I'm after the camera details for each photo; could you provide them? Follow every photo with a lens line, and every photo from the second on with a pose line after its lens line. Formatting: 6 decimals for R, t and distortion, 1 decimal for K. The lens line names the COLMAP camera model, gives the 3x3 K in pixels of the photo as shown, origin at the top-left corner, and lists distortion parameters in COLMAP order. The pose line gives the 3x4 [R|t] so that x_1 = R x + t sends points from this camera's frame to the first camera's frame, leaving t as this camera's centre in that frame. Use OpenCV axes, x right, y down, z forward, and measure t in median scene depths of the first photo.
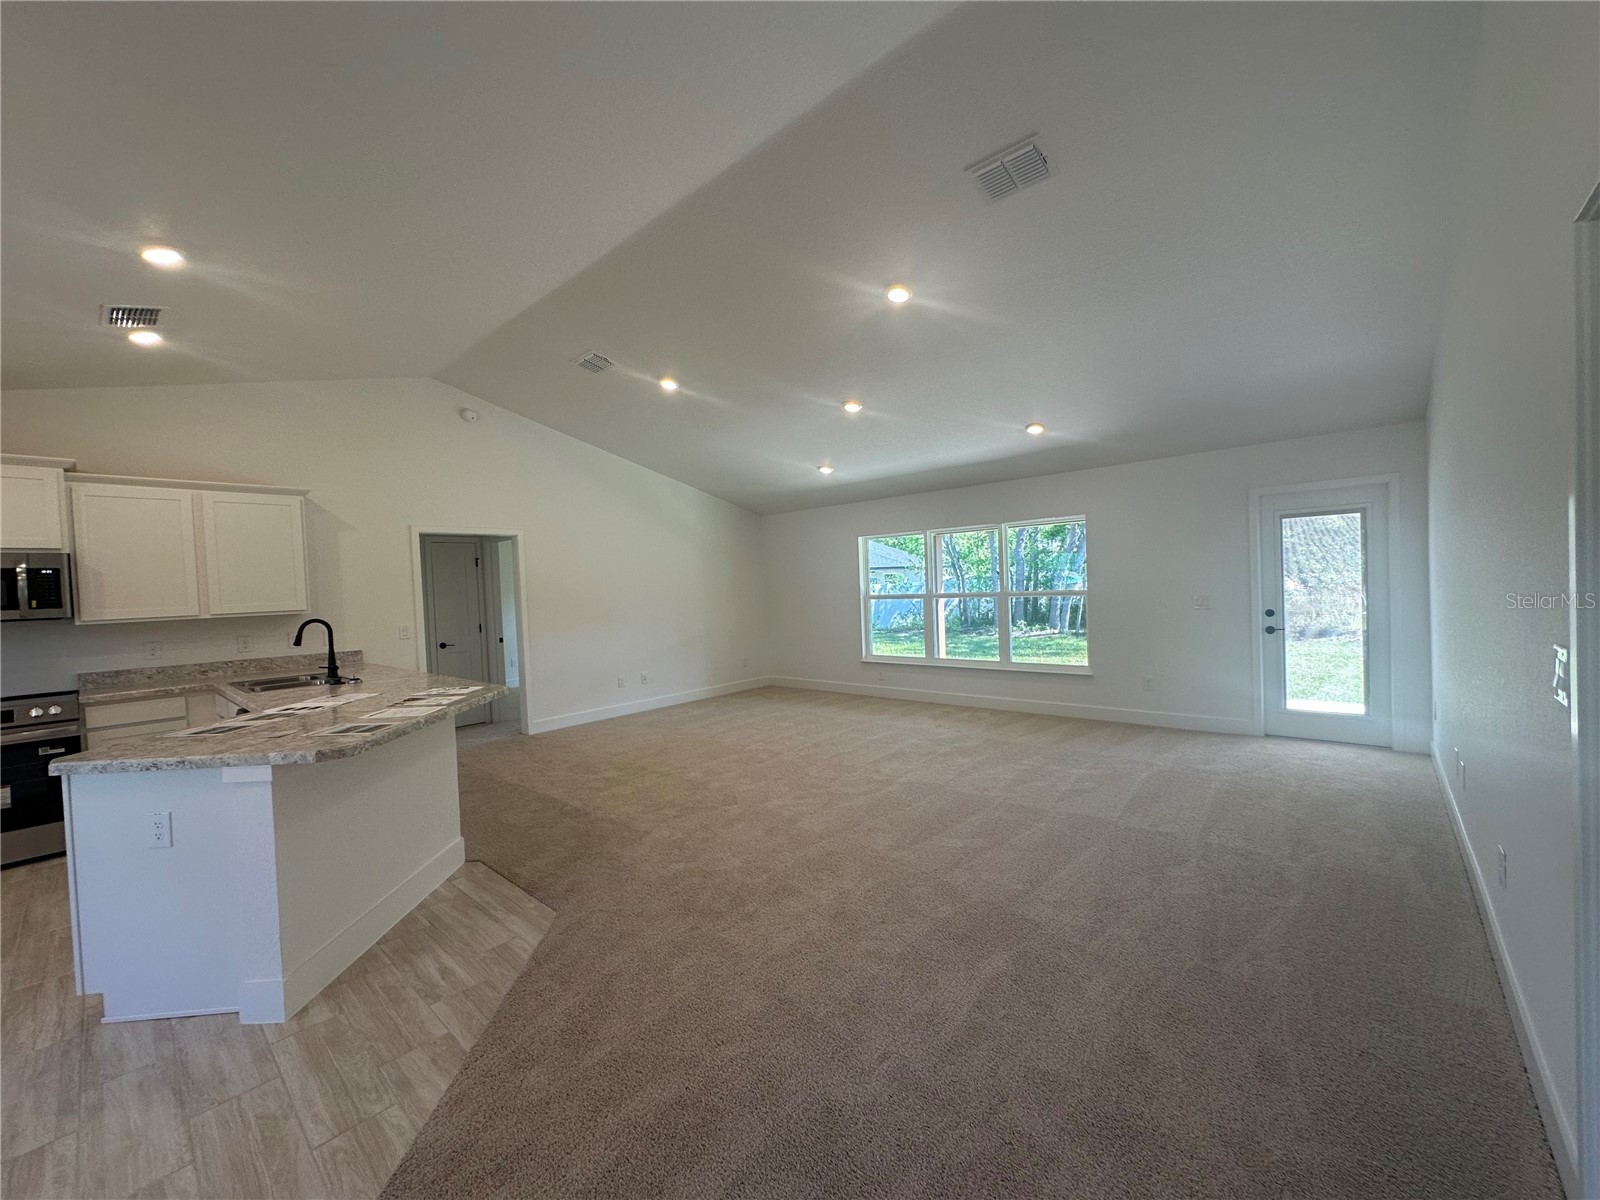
lens RADIAL K [[639.3, 0, 800.9], [0, 639.3, 597.3], [0, 0, 1]] dist [-0.002563, 0.001143]
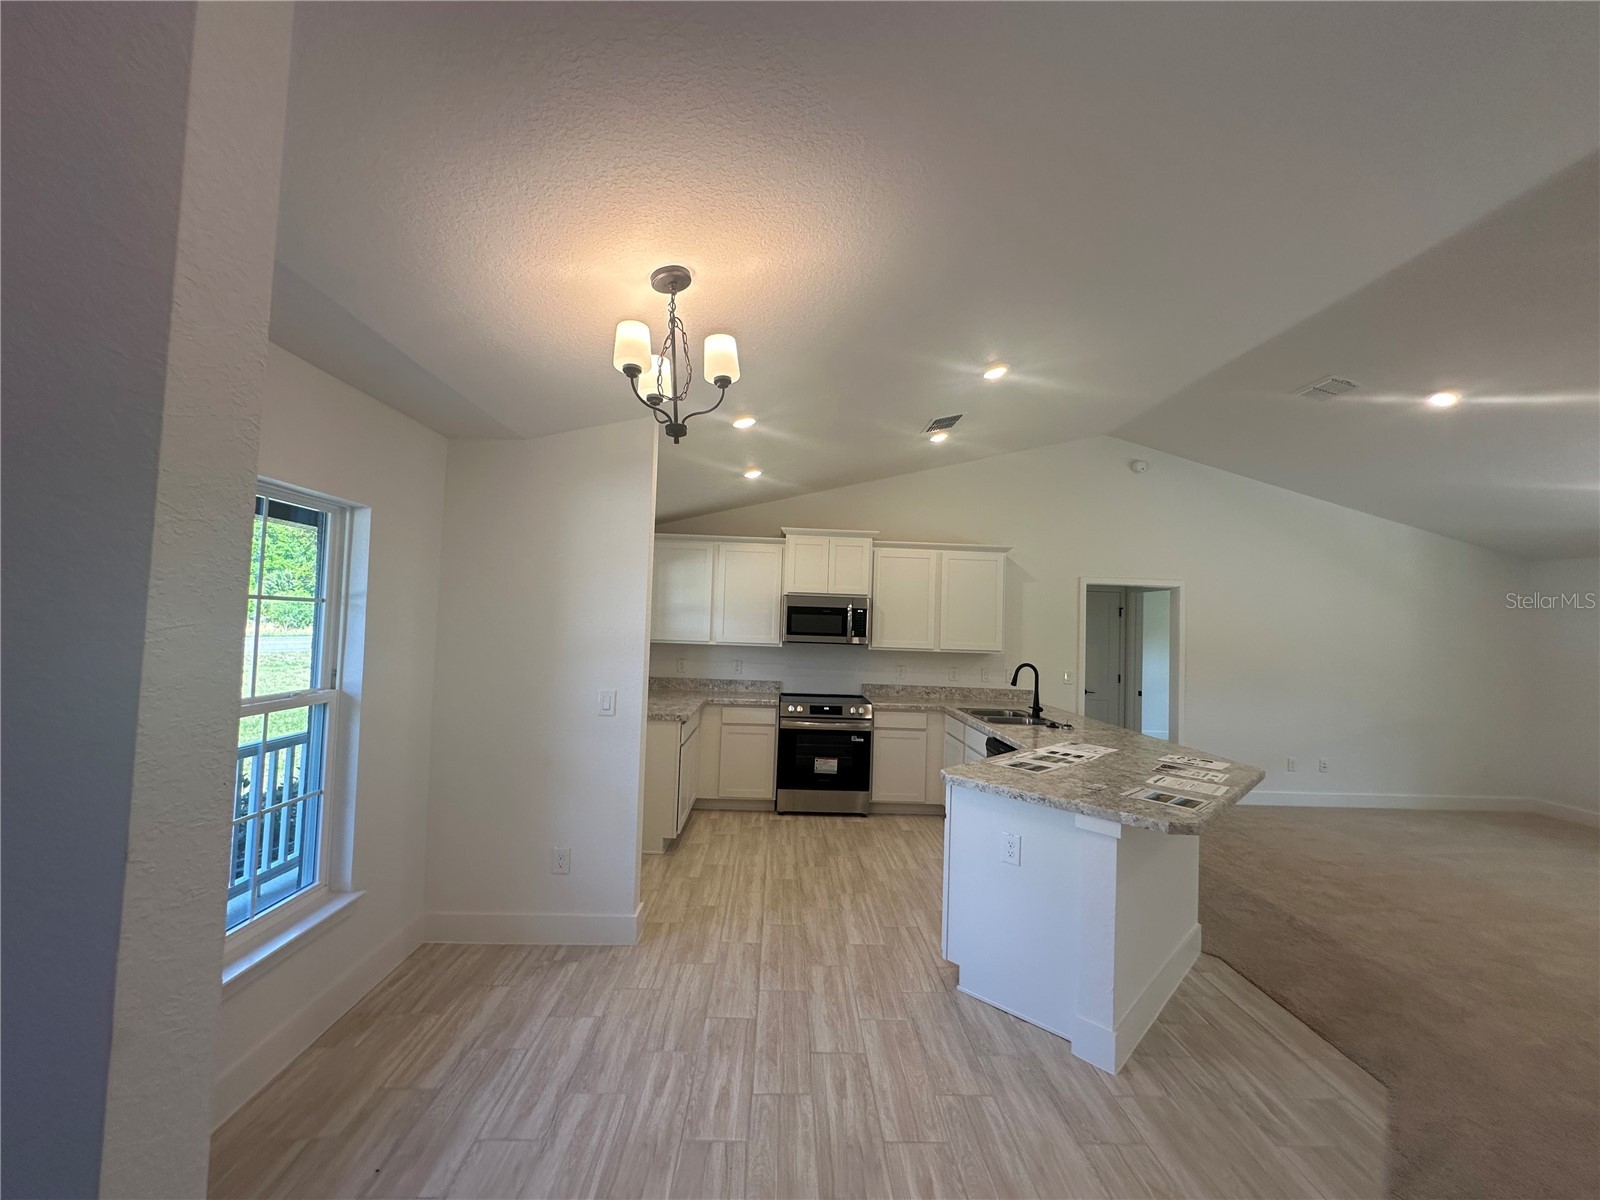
lens RADIAL K [[639.3, 0, 804.1], [0, 639.3, 599.4], [0, 0, 1]] dist [-0.002563, 0.001143]
pose [[0.692740, 0.038882, -0.720138, -0.225743], [-0.079470, 0.996580, -0.022638, -0.021309], [0.716795, 0.072911, 0.693461, -0.071001]]
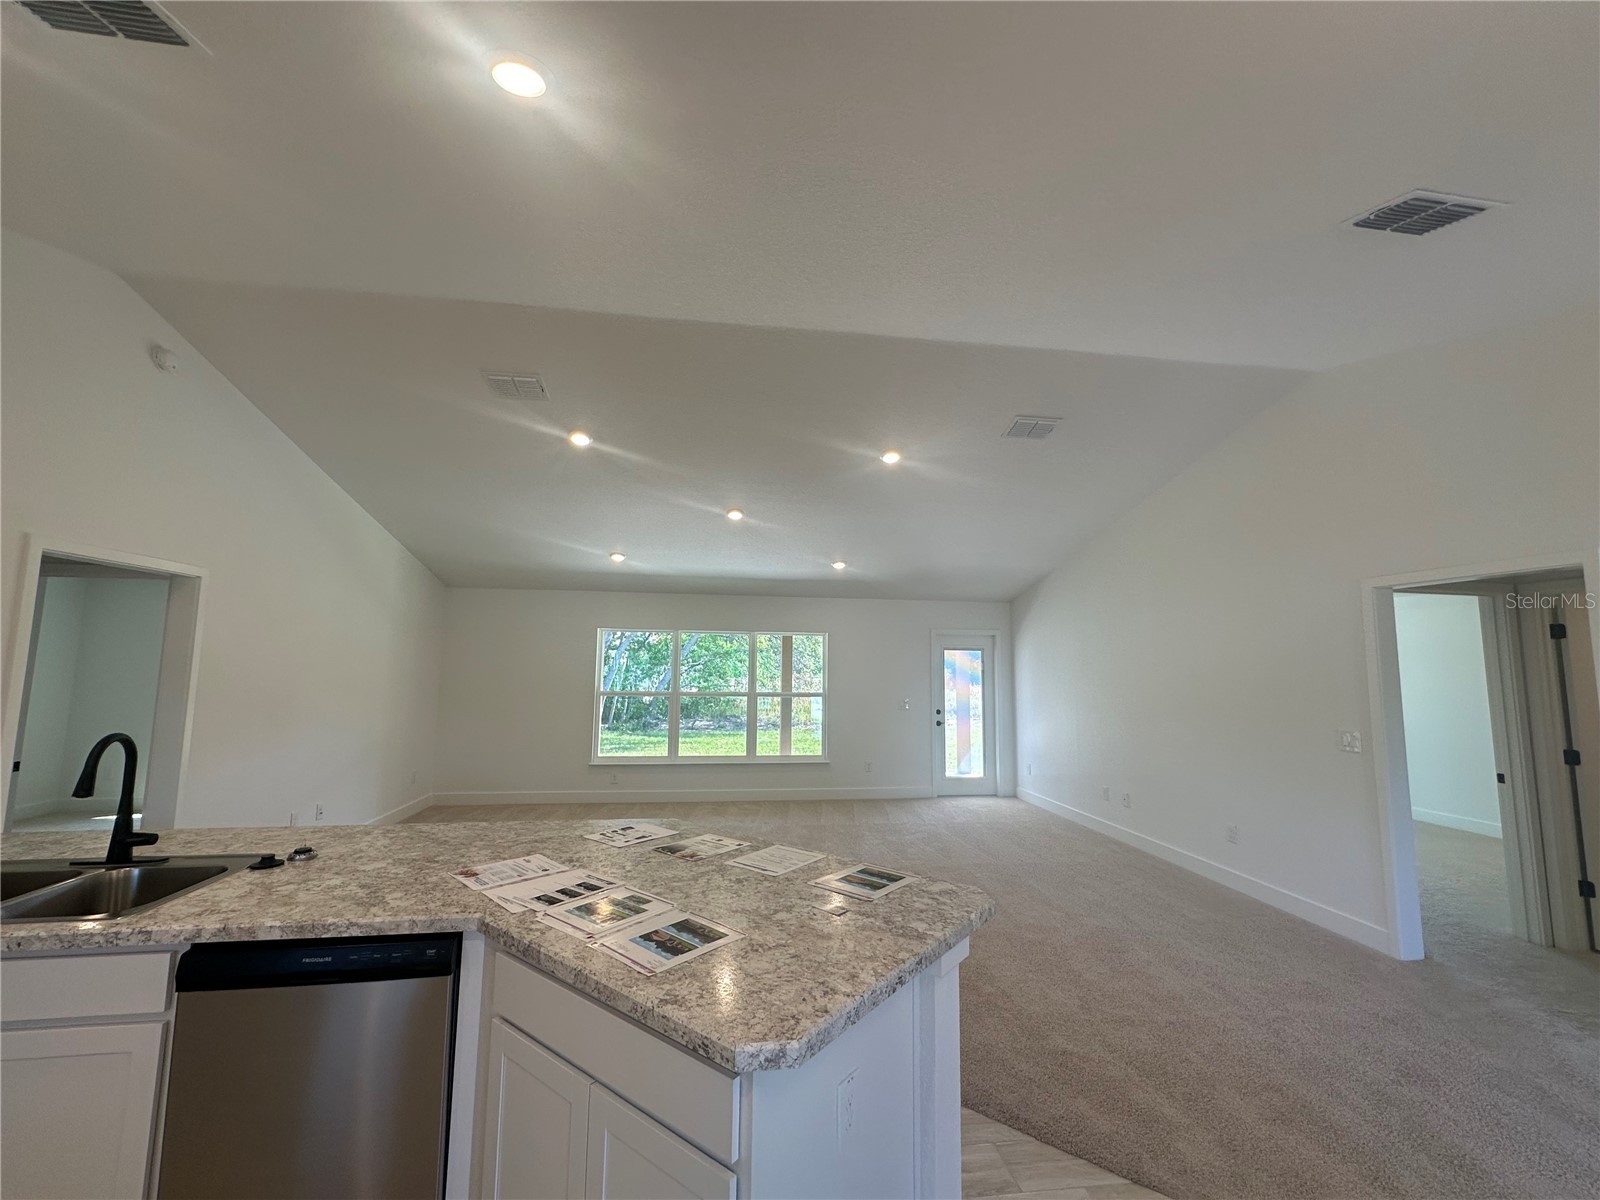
lens RADIAL K [[639.3, 0, 799.1], [0, 639.3, 596.0], [0, 0, 1]] dist [-0.002563, 0.001143]
pose [[0.645746, 0.133762, 0.751745, -0.800686], [-0.023698, 0.987572, -0.155368, -0.004745], [-0.763185, 0.082513, 0.640890, 0.320575]]
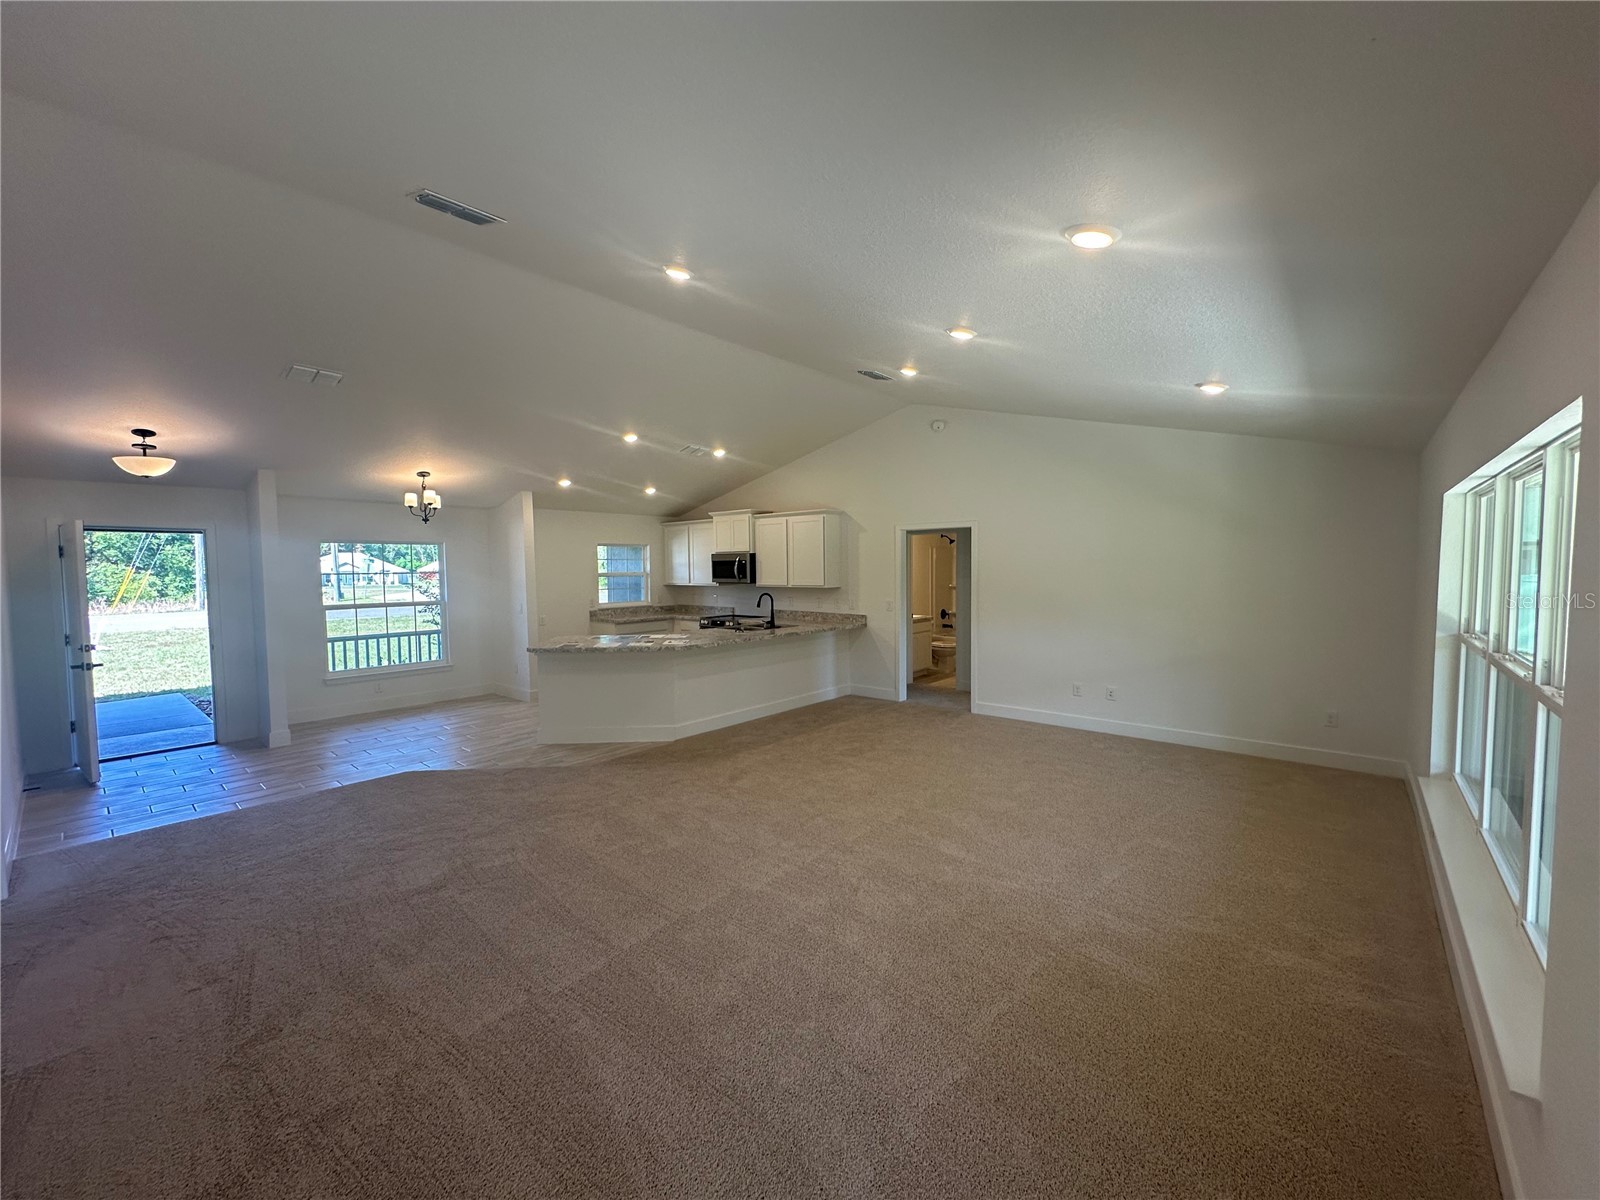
lens RADIAL K [[639.3, 0, 798.7], [0, 639.3, 602.0], [0, 0, 1]] dist [-0.002563, 0.001143]
pose [[0.024187, 0.101216, -0.994570, 0.955613], [-0.013571, 0.994803, 0.100909, -0.116551], [0.999615, 0.011056, 0.025435, 1.043495]]
